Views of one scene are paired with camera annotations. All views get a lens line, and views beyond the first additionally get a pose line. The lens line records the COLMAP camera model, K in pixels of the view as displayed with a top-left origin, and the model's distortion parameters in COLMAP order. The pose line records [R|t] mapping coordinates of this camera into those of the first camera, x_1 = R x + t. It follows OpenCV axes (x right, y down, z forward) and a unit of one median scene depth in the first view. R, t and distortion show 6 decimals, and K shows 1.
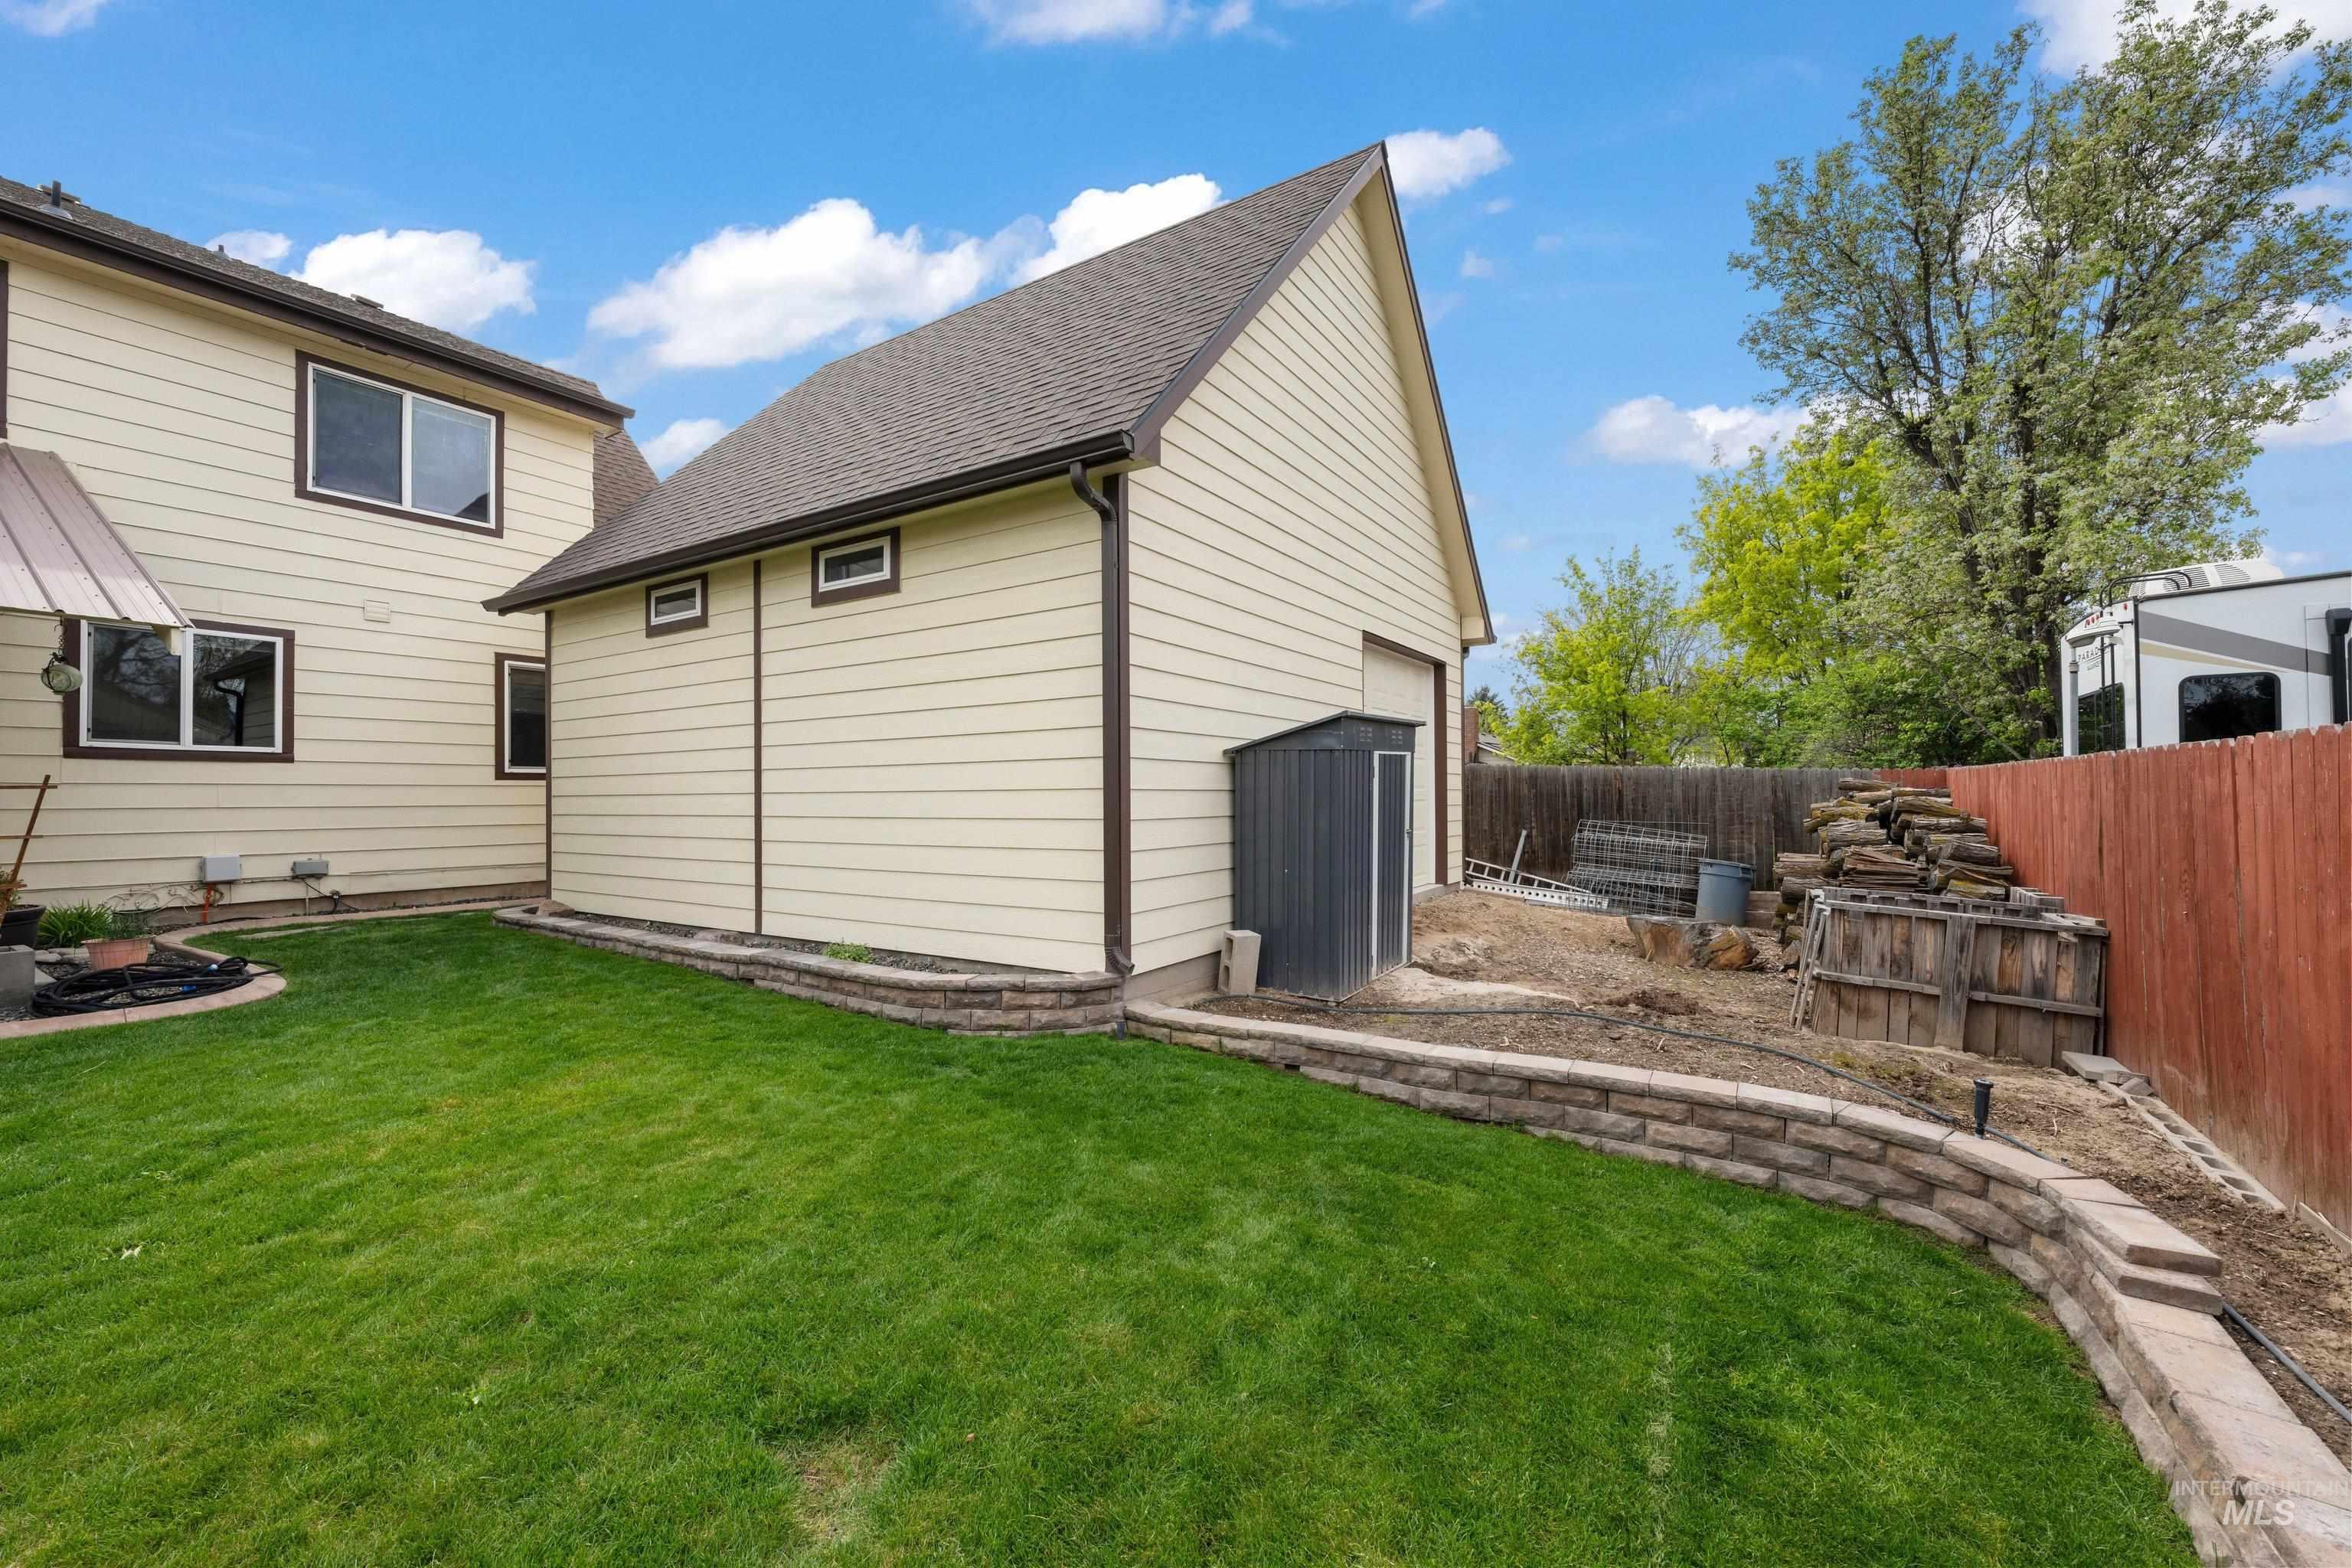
lens RADIAL K [[929.6, 0, 1176.0], [0, 929.6, 784.0], [0, 0, 1]] dist [0.012084, 0.000330]
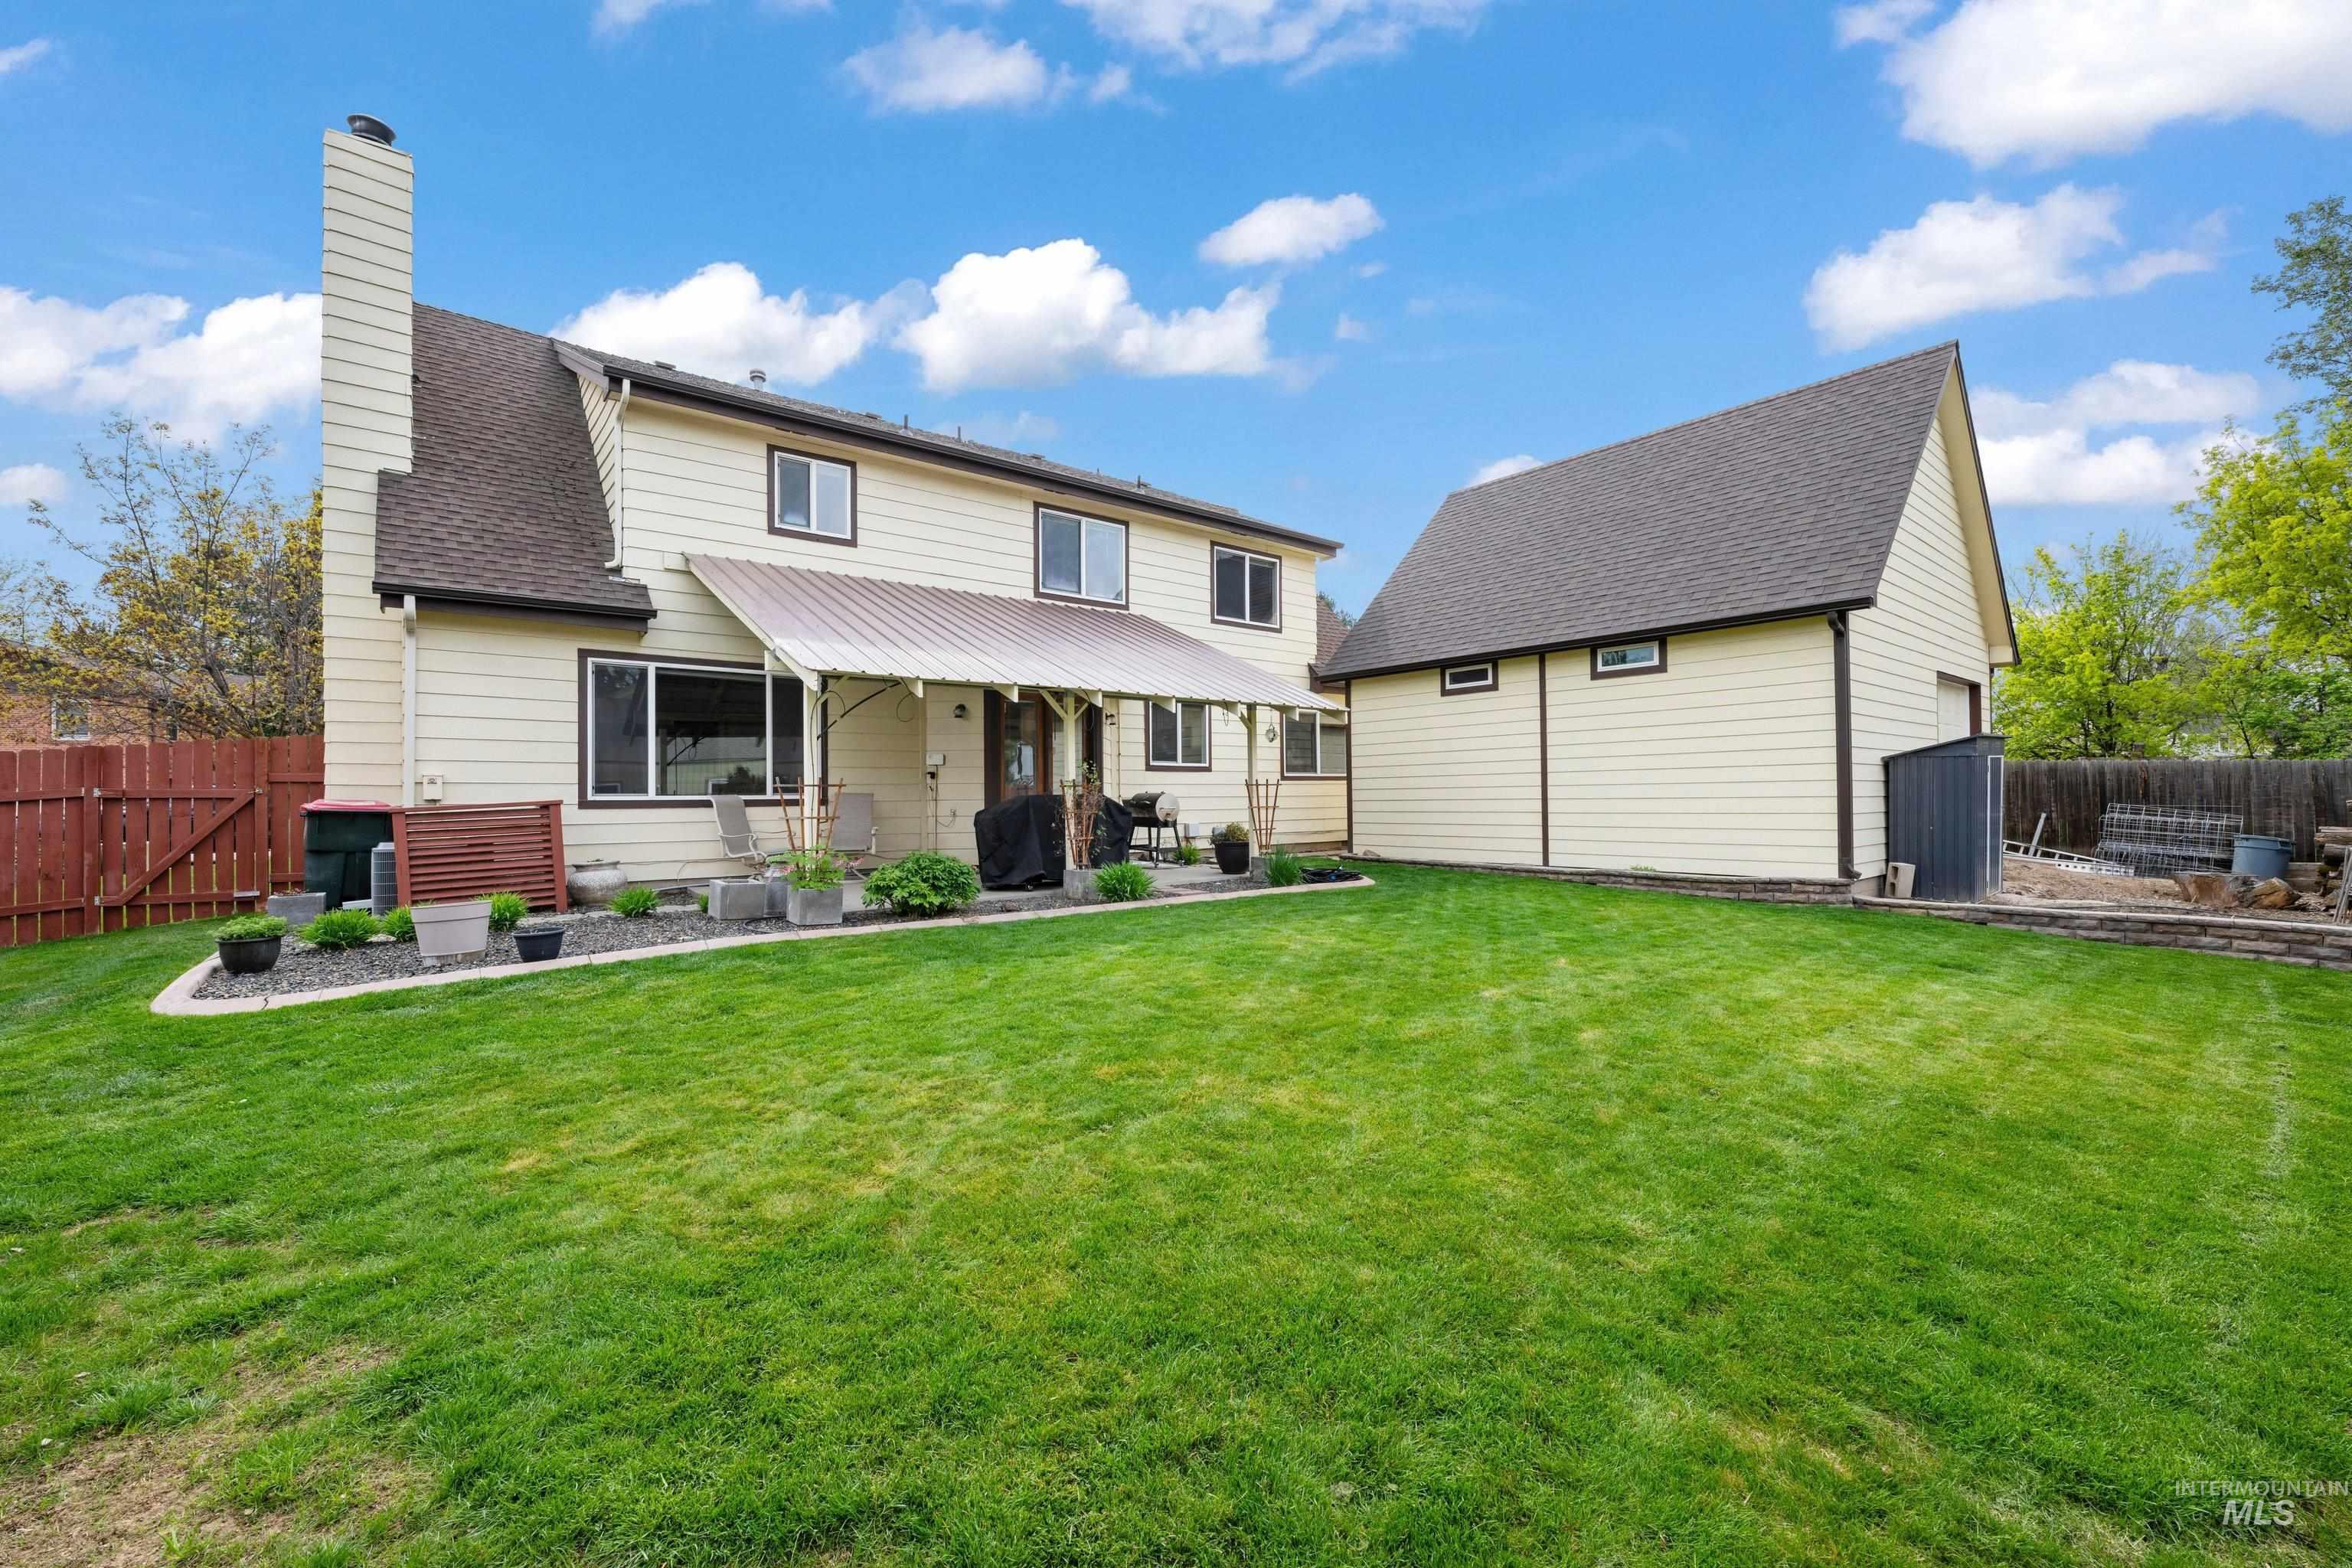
lens RADIAL K [[955.3, 0, 1176.0], [0, 955.3, 784.0], [0, 0, 1]] dist [0.013834, 0.000317]
pose [[0.957148, -0.009636, -0.289438, -0.400463], [0.009933, 0.999951, -0.000442, 0.000352], [0.289428, -0.002452, 0.957197, -0.625392]]
